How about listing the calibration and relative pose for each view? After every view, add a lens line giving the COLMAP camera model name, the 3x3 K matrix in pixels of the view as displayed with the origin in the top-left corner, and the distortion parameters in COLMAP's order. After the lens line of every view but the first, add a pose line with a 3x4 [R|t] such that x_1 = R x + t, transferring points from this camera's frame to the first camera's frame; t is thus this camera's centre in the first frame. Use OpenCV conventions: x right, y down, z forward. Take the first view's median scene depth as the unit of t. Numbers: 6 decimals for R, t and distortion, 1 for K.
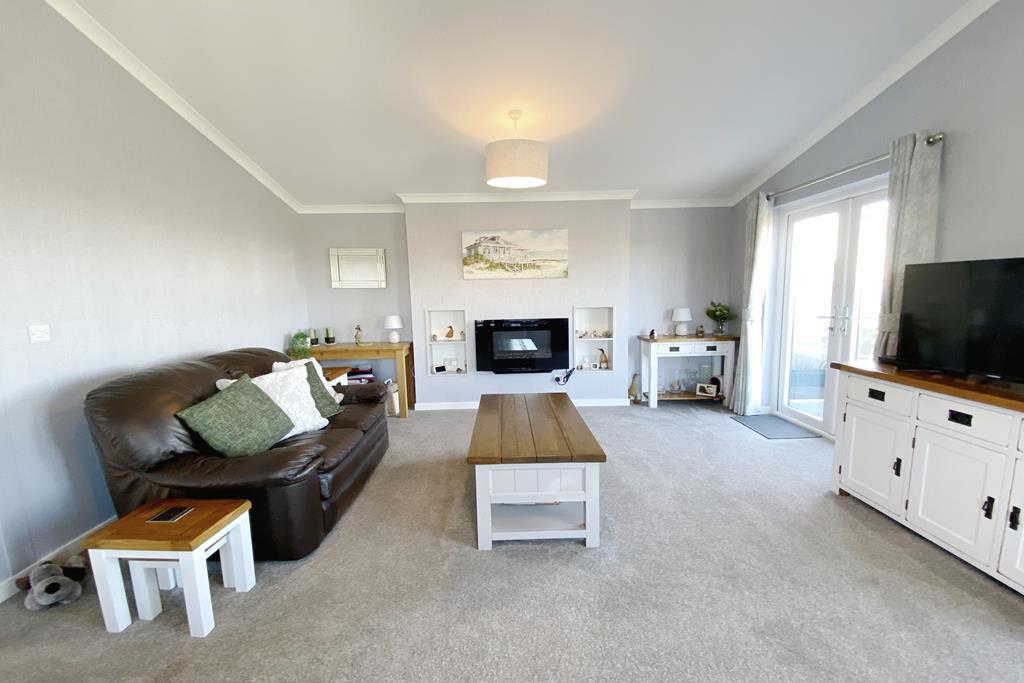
lens RADIAL K [[442.0, 0, 507.3], [0, 442.0, 354.8], [0, 0, 1]] dist [0.013316, -0.001346]
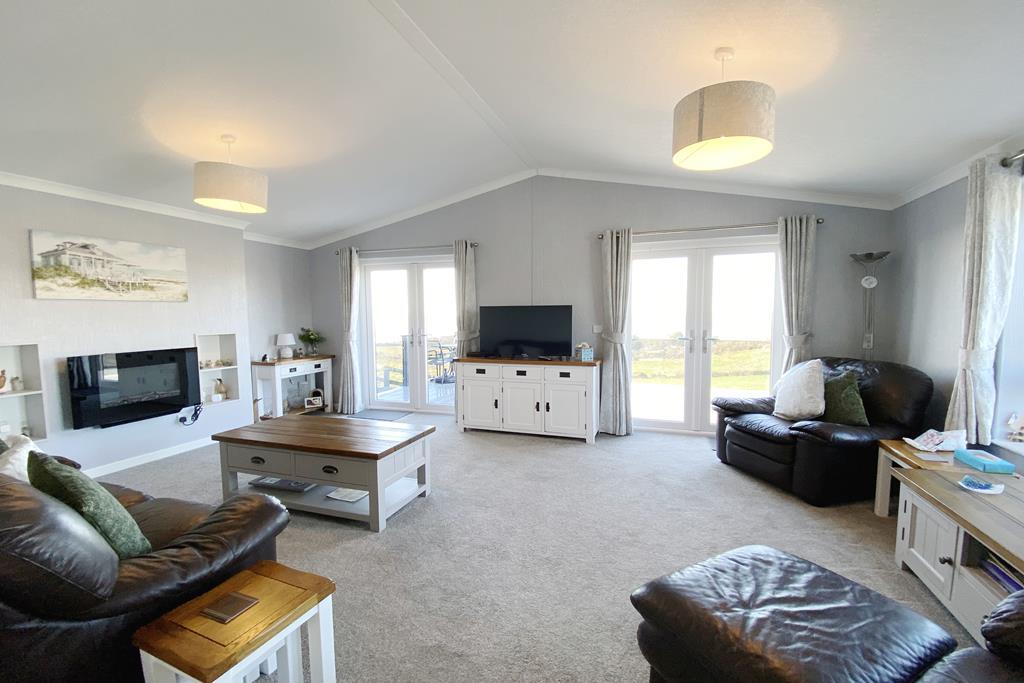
lens RADIAL K [[442.0, 0, 506.3], [0, 442.0, 345.3], [0, 0, 1]] dist [0.013316, -0.001346]
pose [[0.365063, -0.050970, 0.929586, -1.032002], [0.130284, 0.991472, 0.003198, -0.016719], [-0.921822, 0.119943, 0.368590, 0.191261]]
